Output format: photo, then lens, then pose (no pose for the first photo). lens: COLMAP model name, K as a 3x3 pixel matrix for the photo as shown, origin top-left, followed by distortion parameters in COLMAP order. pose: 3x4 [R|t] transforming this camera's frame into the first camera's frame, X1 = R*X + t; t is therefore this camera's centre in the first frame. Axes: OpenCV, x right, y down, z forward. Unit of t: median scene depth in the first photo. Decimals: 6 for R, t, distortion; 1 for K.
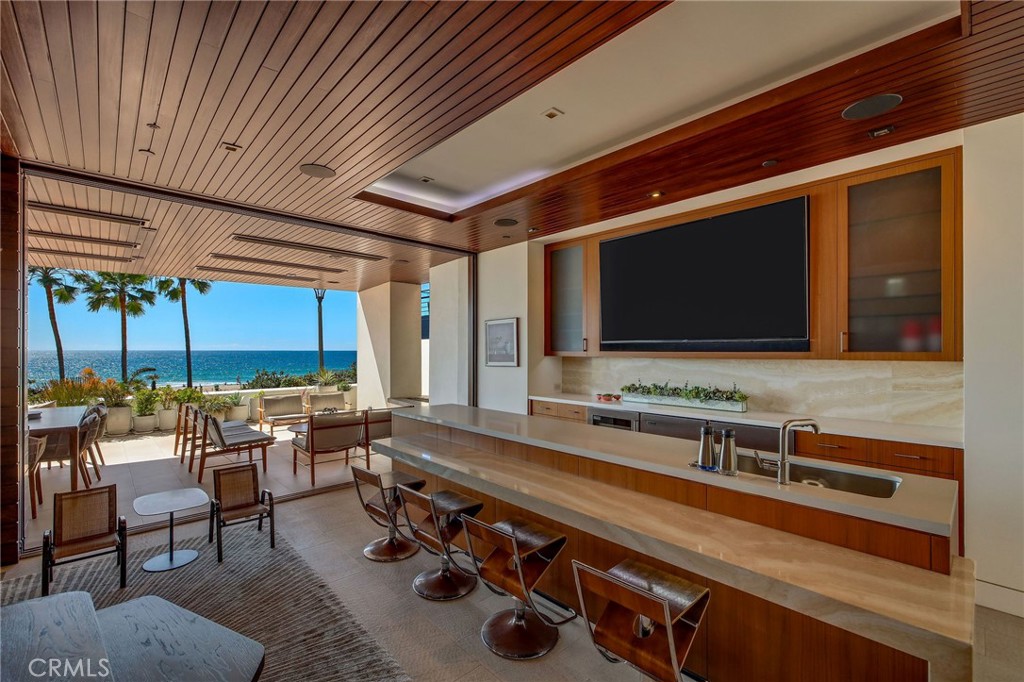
lens RADIAL K [[436.2, 0, 505.8], [0, 436.2, 349.1], [0, 0, 1]] dist [-0.001797, -0.000140]
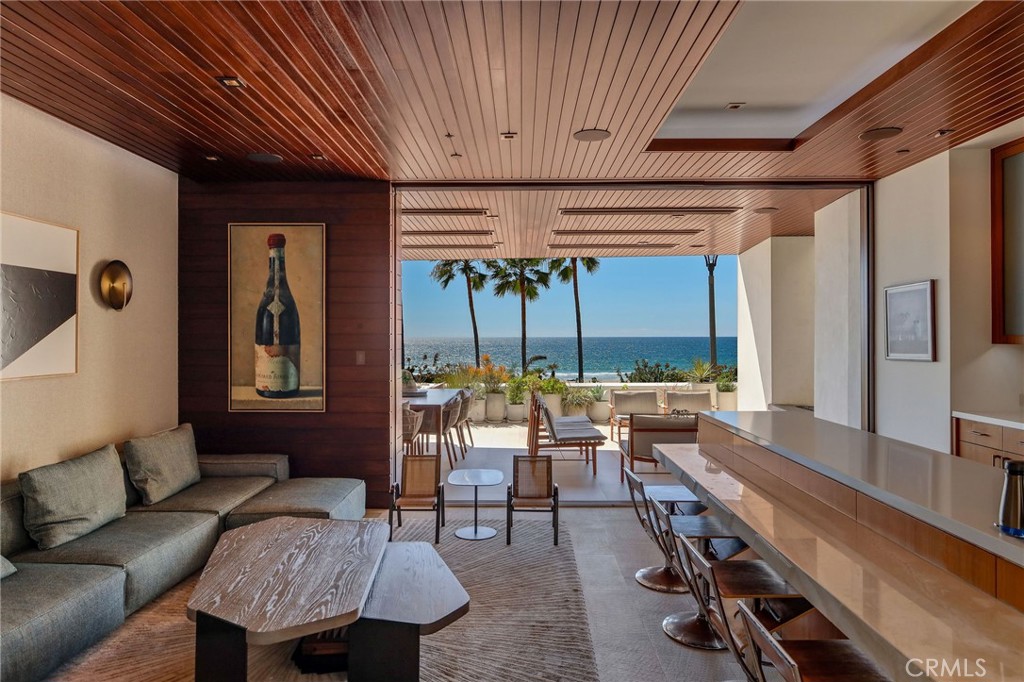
lens RADIAL K [[632.0, 0, 511.2], [0, 632.0, 334.4], [0, 0, 1]] dist [0.000717, -0.000247]
pose [[0.723923, -0.005637, -0.689857, 0.196314], [0.005453, 0.999982, -0.002448, 0.001812], [0.689859, -0.001989, 0.723941, -0.031631]]
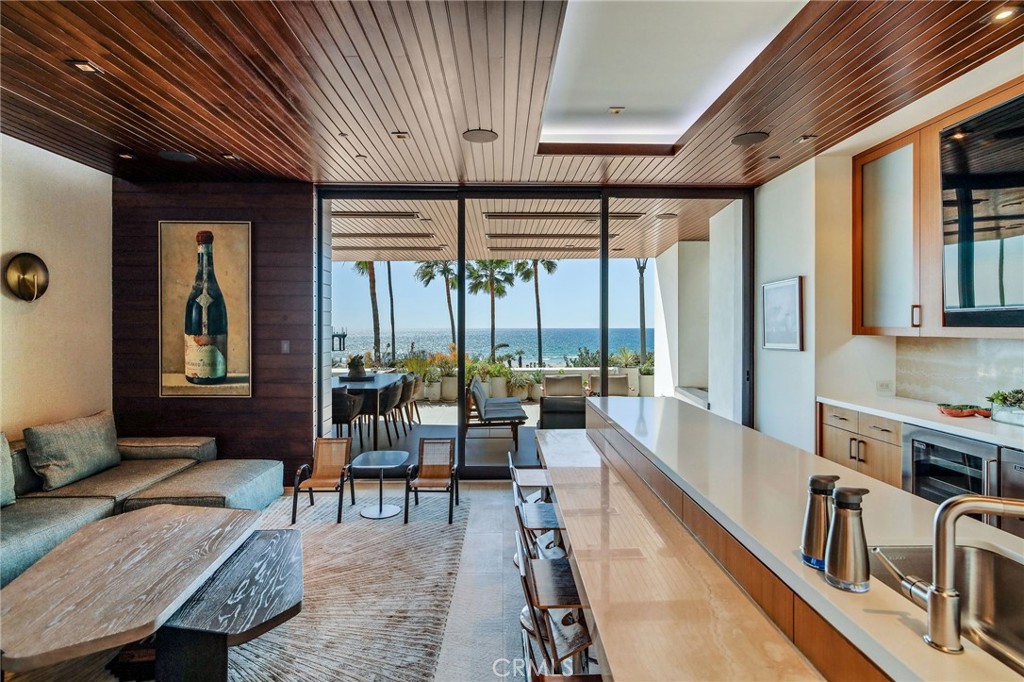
lens RADIAL K [[517.7, 0, 510.8], [0, 517.7, 329.5], [0, 0, 1]] dist [-0.001888, -0.000348]
pose [[0.747616, 0.000665, -0.664131, 0.206823], [0.003412, 0.999982, 0.004842, 0.002588], [0.664122, -0.005886, 0.747601, 0.117573]]
